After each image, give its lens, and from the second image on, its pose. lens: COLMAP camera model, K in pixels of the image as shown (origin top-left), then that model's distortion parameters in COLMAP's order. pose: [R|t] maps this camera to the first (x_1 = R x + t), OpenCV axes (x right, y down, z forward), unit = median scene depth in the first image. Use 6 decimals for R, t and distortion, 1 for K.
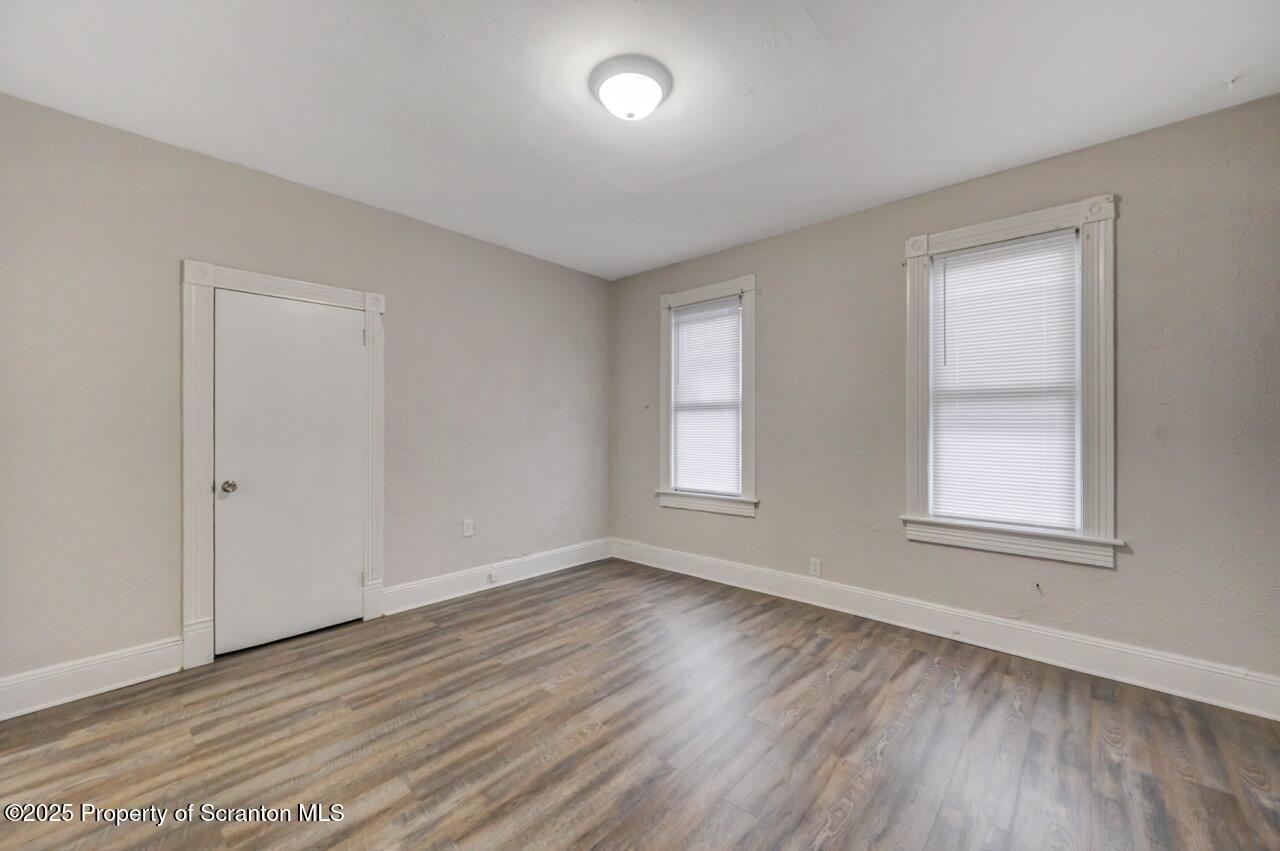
lens RADIAL K [[514.6, 0, 642.9], [0, 514.6, 429.6], [0, 0, 1]] dist [-0.000999, 0.000750]
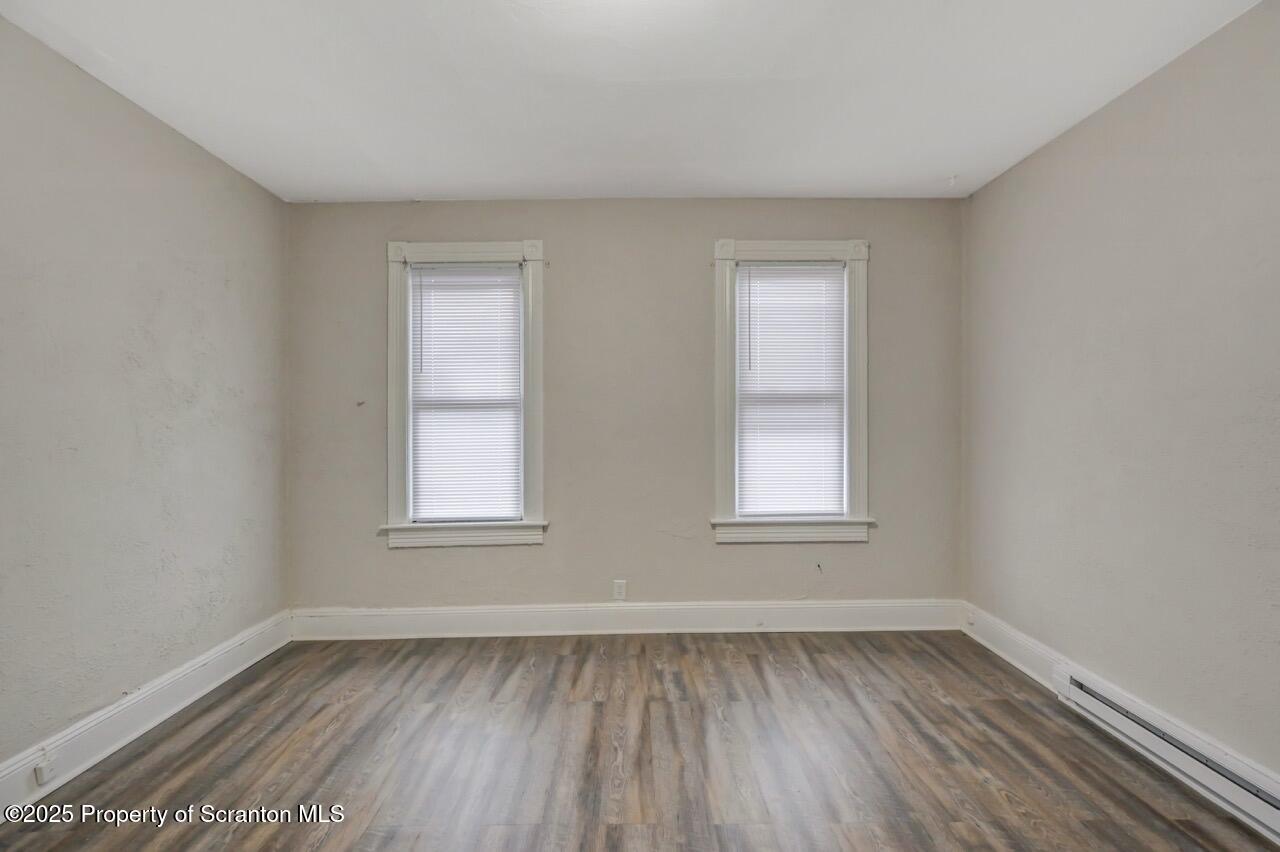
lens RADIAL K [[510.9, 0, 640.0], [0, 510.9, 426.0], [0, 0, 1]] dist [-0.002696, 0.000000]
pose [[0.726583, -0.012732, 0.686961, -0.250696], [0.013943, 0.999896, 0.003784, -0.016726], [-0.686938, 0.006829, 0.726684, 0.361182]]
